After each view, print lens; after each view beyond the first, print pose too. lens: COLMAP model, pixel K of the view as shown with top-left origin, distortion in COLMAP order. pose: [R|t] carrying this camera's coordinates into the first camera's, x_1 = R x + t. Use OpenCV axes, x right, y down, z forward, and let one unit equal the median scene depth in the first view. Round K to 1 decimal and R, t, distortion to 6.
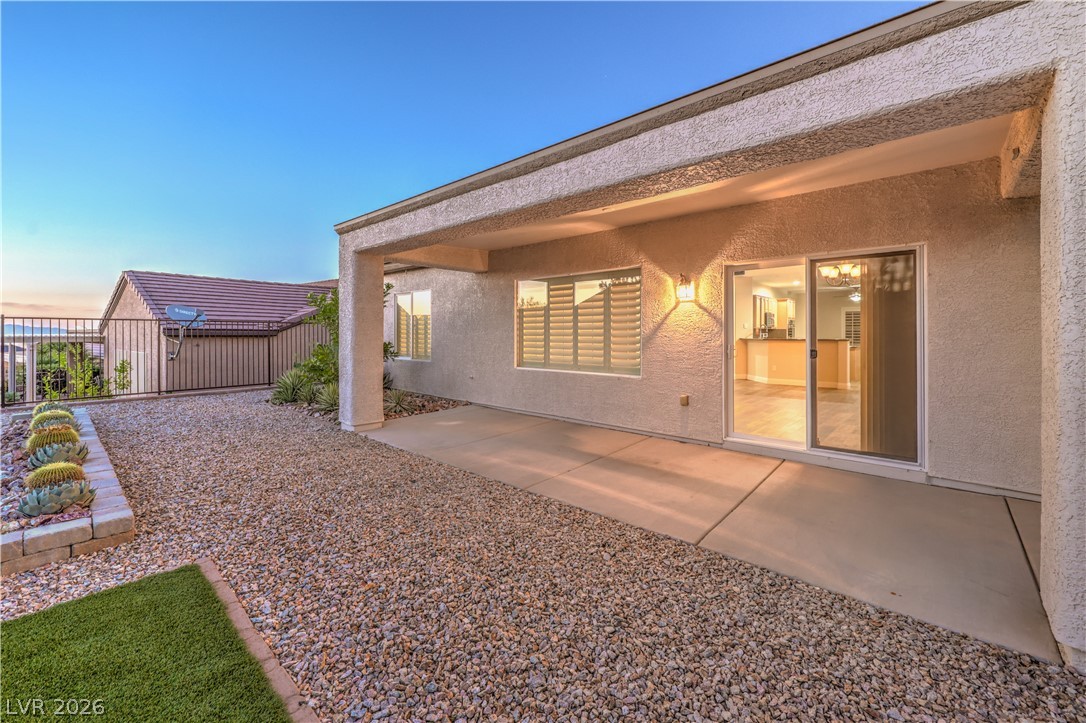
lens RADIAL K [[438.7, 0, 543.4], [0, 438.7, 331.2], [0, 0, 1]] dist [-0.000768, -0.000069]
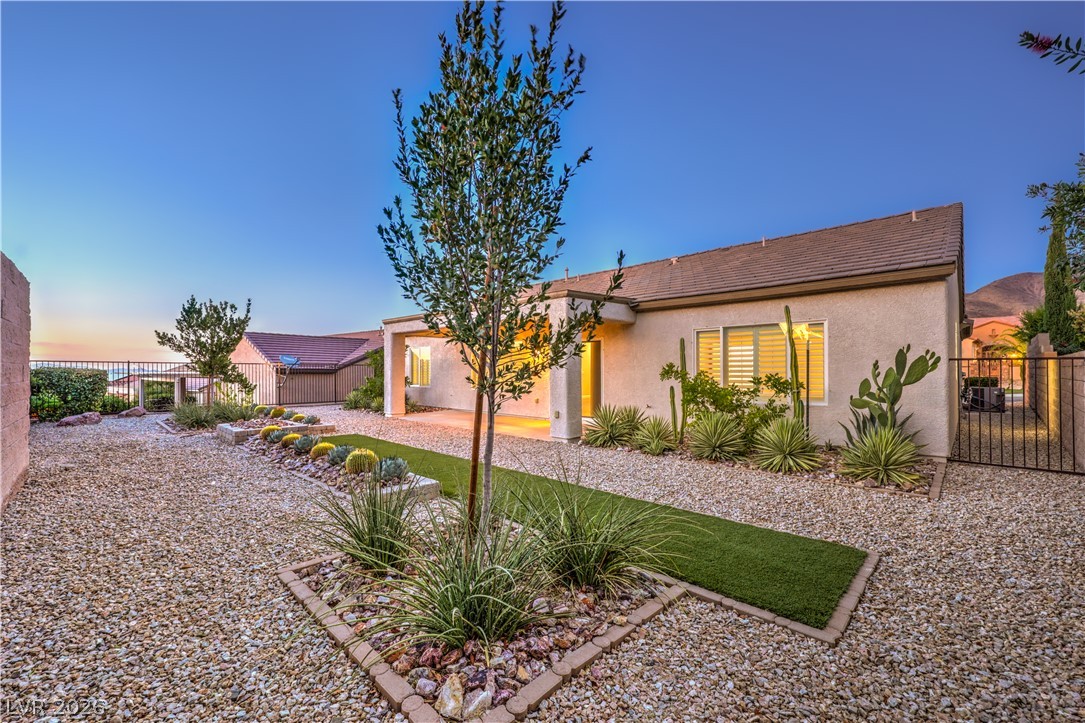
lens RADIAL K [[454.4, 0, 542.5], [0, 454.4, 361.5], [0, 0, 1]] dist [-0.001097, -0.000056]
pose [[0.999122, -0.004653, -0.041635, 0.406573], [0.004049, 0.999886, -0.014572, -0.007762], [0.041698, 0.014391, 0.999027, -1.215608]]
